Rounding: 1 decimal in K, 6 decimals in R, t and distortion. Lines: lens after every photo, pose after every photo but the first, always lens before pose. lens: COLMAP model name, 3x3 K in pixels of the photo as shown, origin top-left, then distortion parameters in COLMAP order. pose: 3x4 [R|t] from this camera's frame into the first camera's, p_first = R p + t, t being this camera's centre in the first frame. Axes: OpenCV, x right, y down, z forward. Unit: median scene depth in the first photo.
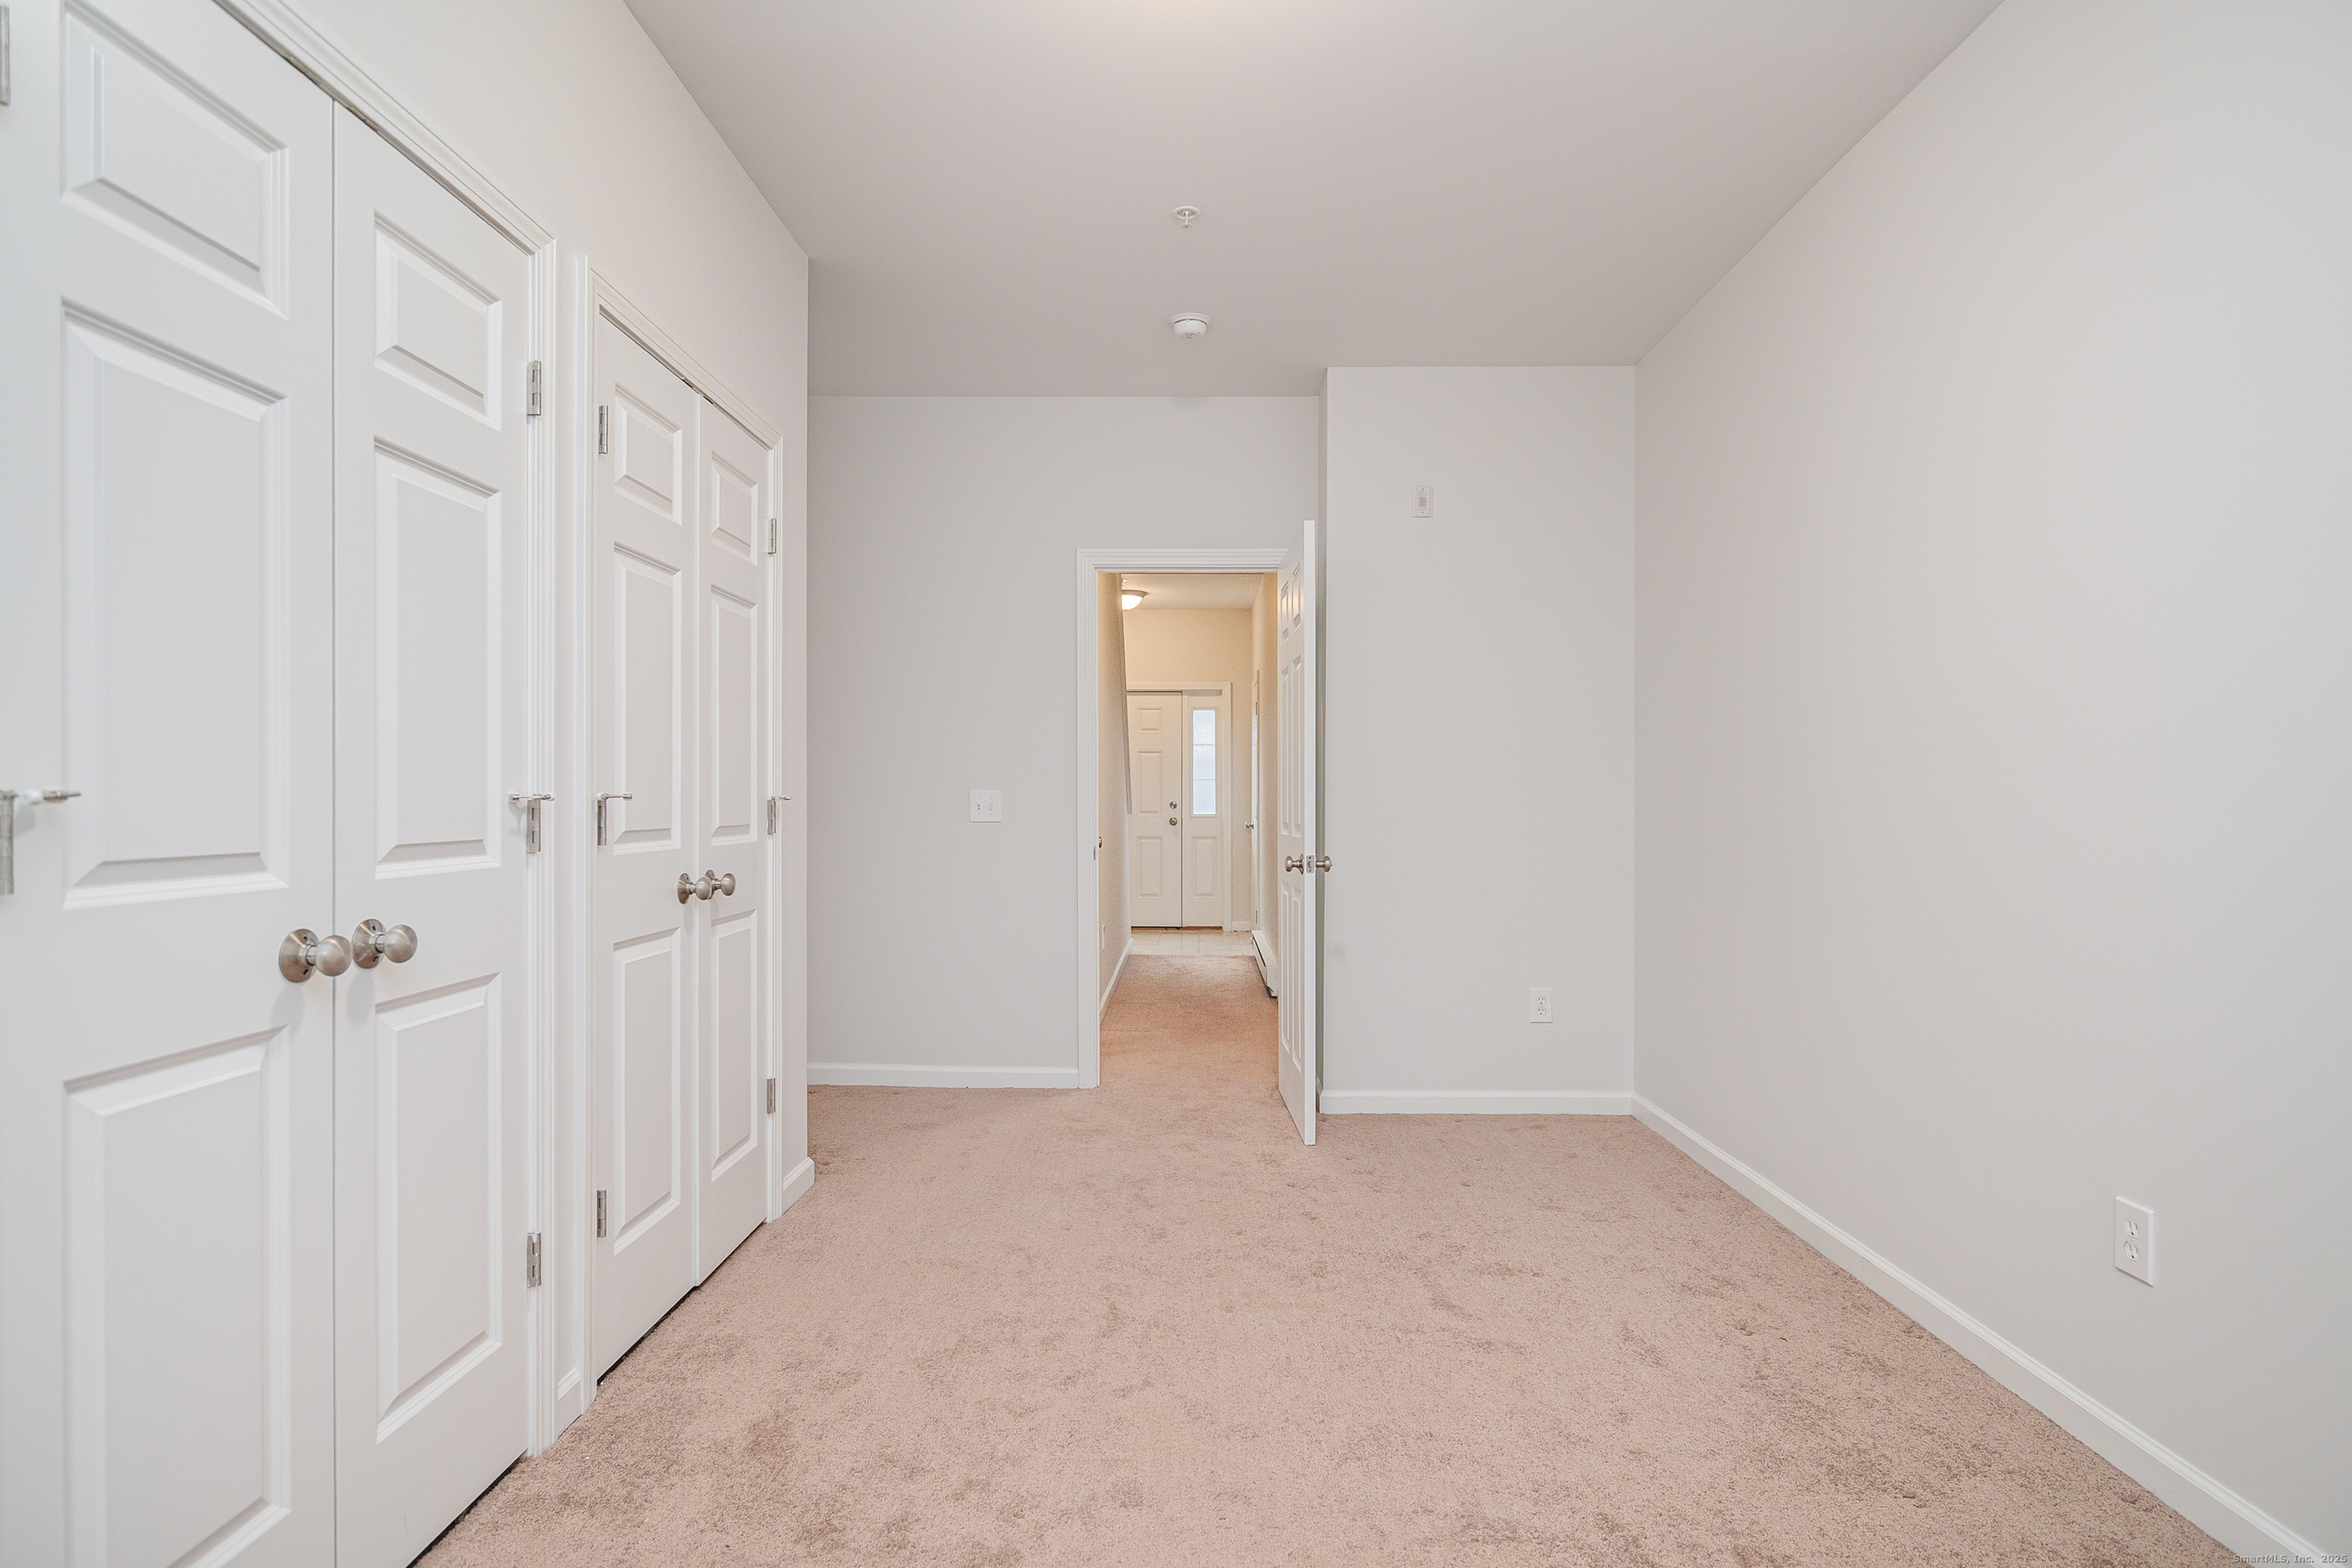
lens RADIAL K [[1188.4, 0, 1172.6], [0, 1188.4, 796.2], [0, 0, 1]] dist [-0.002009, 0.000552]
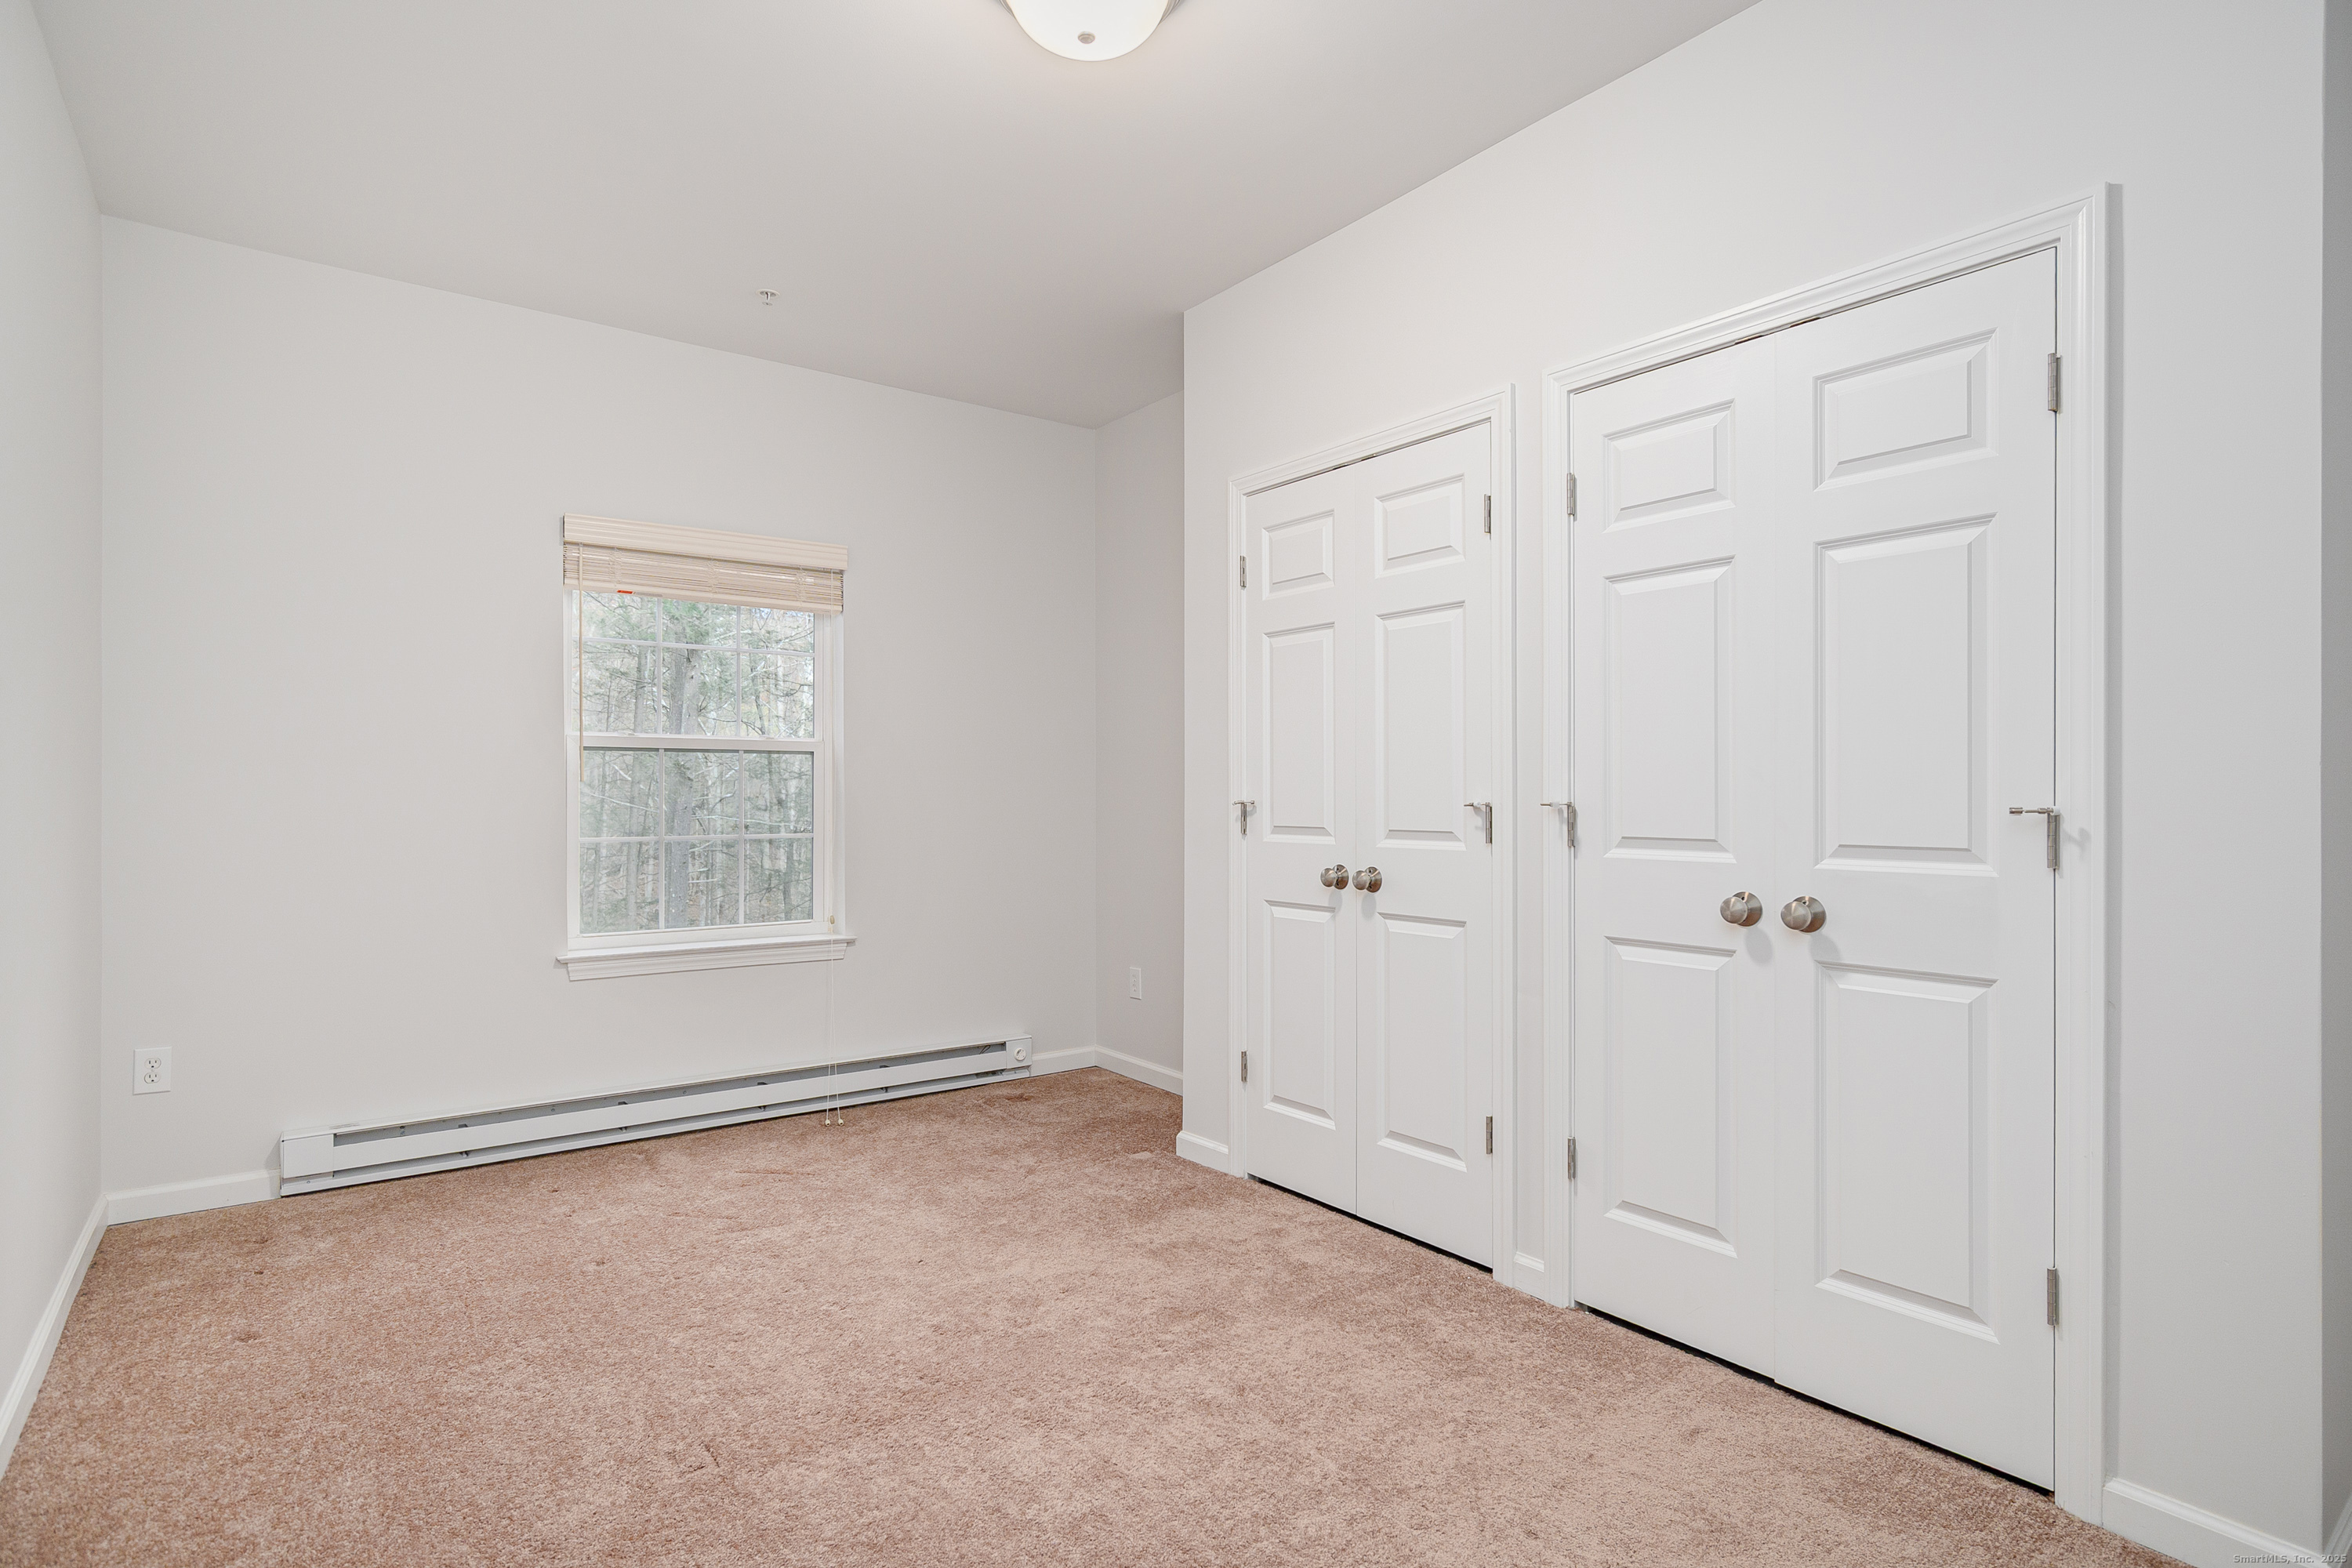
lens RADIAL K [[1188.4, 0, 1172.6], [0, 1188.4, 796.2], [0, 0, 1]] dist [-0.002009, 0.000552]
pose [[-0.801003, 0.024504, -0.598159, 0.699122], [0.020324, 0.999699, 0.013737, -0.041872], [0.598316, -0.001153, -0.801260, 2.247514]]
